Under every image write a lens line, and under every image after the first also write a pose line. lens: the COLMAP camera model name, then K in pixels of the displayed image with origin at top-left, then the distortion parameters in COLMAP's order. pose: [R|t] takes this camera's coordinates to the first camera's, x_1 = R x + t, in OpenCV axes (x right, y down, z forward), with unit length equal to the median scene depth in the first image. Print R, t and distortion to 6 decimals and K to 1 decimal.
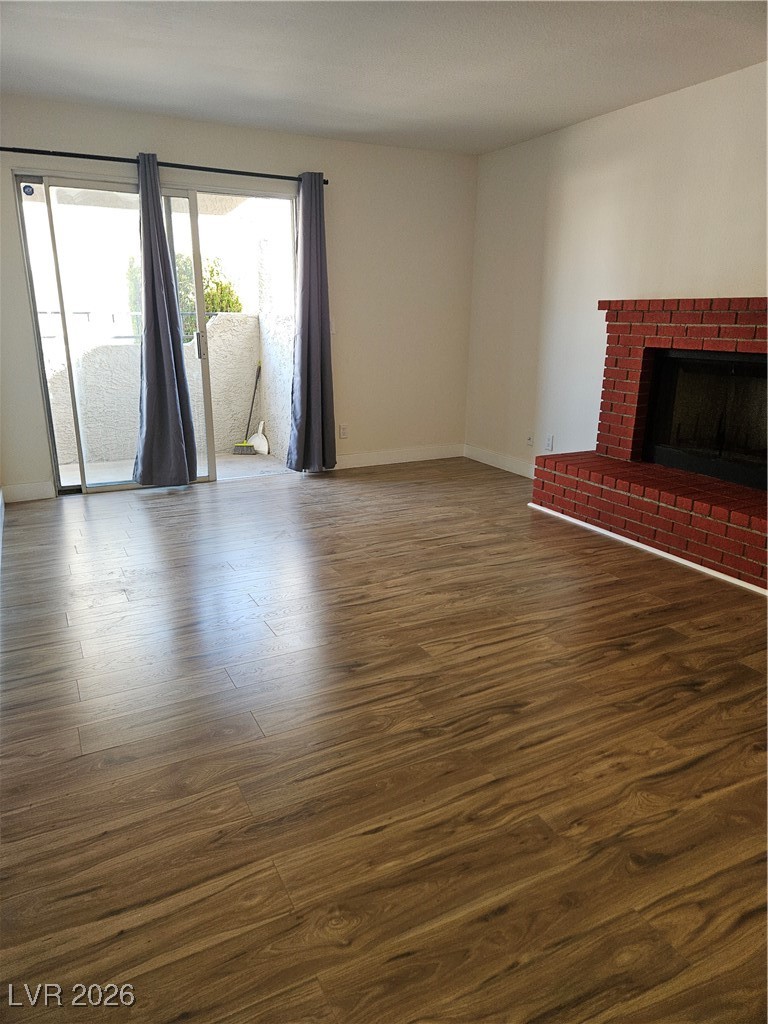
lens RADIAL K [[683.2, 0, 379.8], [0, 683.2, 515.1], [0, 0, 1]] dist [0.087217, -0.077341]
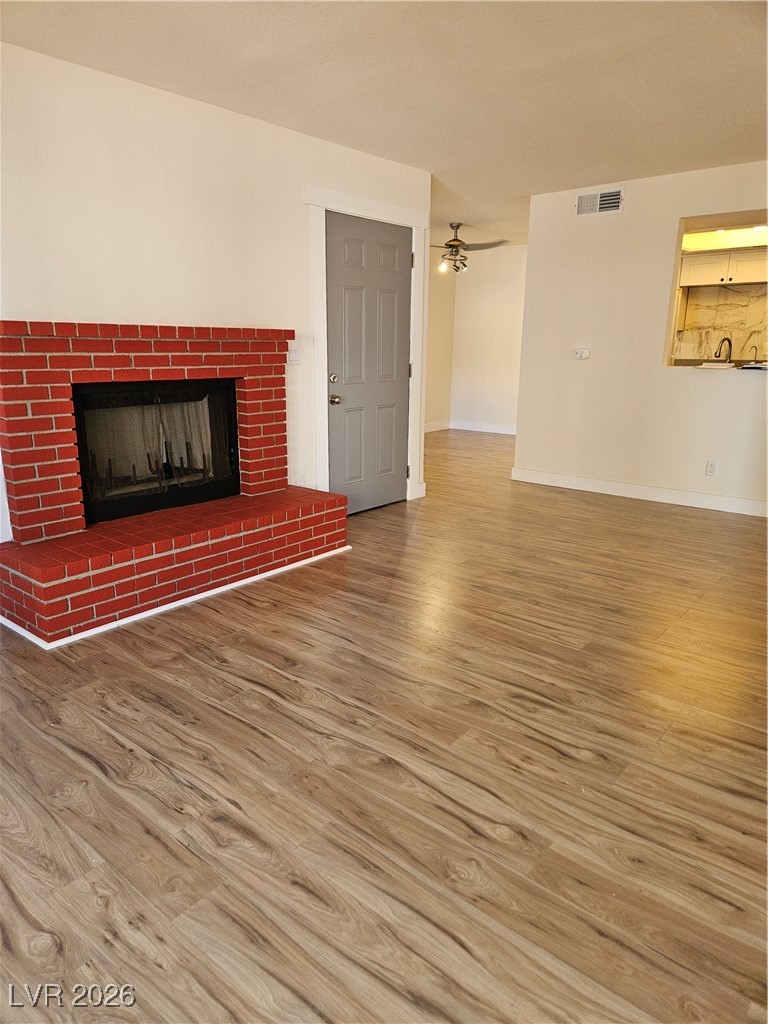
lens RADIAL K [[683.2, 0, 379.8], [0, 683.2, 515.1], [0, 0, 1]] dist [0.087217, -0.077341]
pose [[-0.391287, -0.241584, 0.887993, -0.985309], [0.252630, 0.899659, 0.356078, -0.627595], [-0.884914, 0.363663, -0.290994, 2.046129]]
